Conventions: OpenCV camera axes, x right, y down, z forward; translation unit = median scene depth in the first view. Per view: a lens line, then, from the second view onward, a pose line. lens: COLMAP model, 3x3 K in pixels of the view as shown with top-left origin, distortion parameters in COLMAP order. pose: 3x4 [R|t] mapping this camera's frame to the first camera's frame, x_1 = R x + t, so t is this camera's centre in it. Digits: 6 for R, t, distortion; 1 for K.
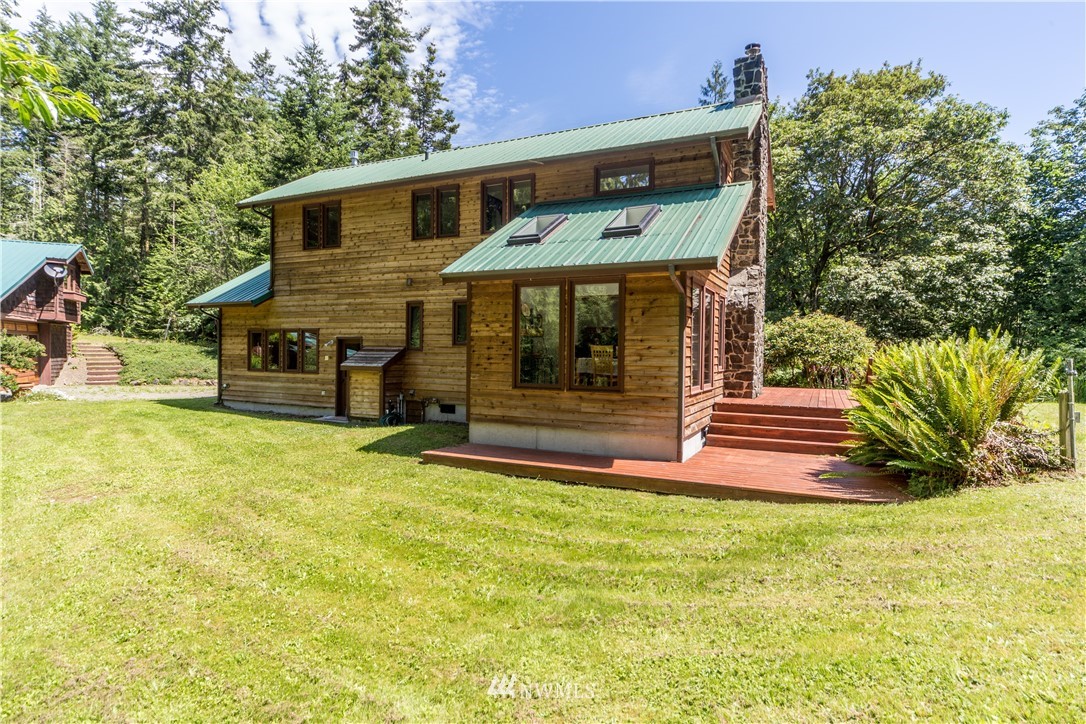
lens RADIAL K [[574.4, 0, 542.2], [0, 574.4, 359.8], [0, 0, 1]] dist [-0.003454, -0.000621]
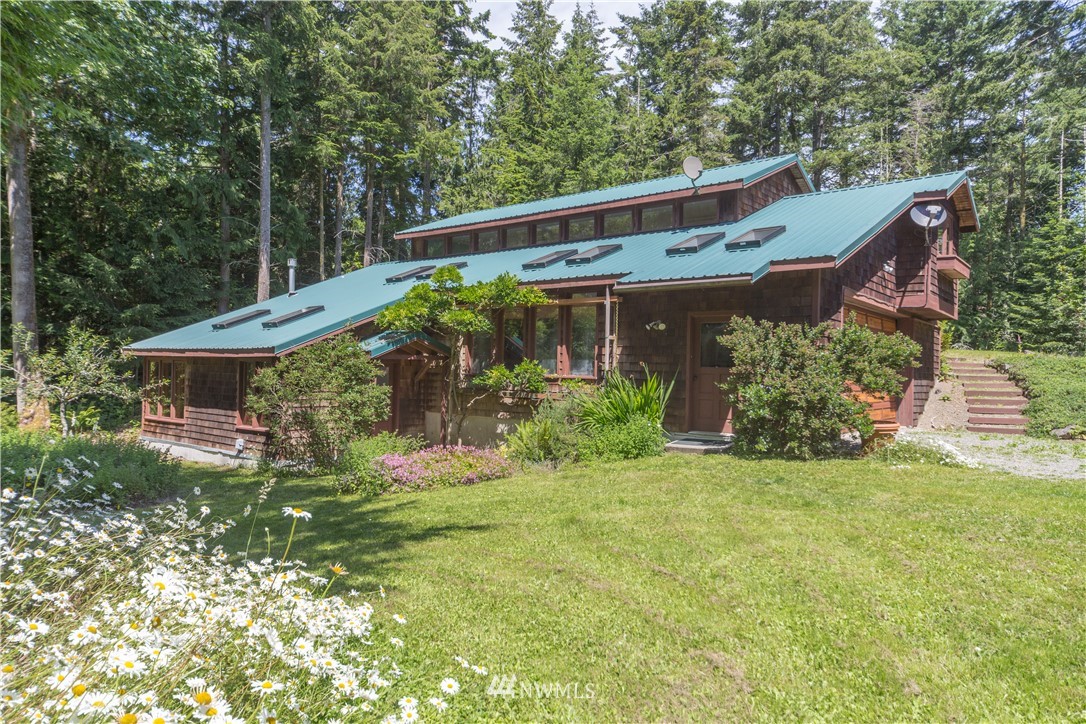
lens RADIAL K [[755.4, 0, 542.7], [0, 755.4, 365.8], [0, 0, 1]] dist [-0.000554, -0.000198]
pose [[0.422850, -0.009314, -0.906152, -0.342501], [-0.032618, 0.999143, -0.025491, 0.014860], [0.905613, 0.040336, 0.422183, 0.358902]]
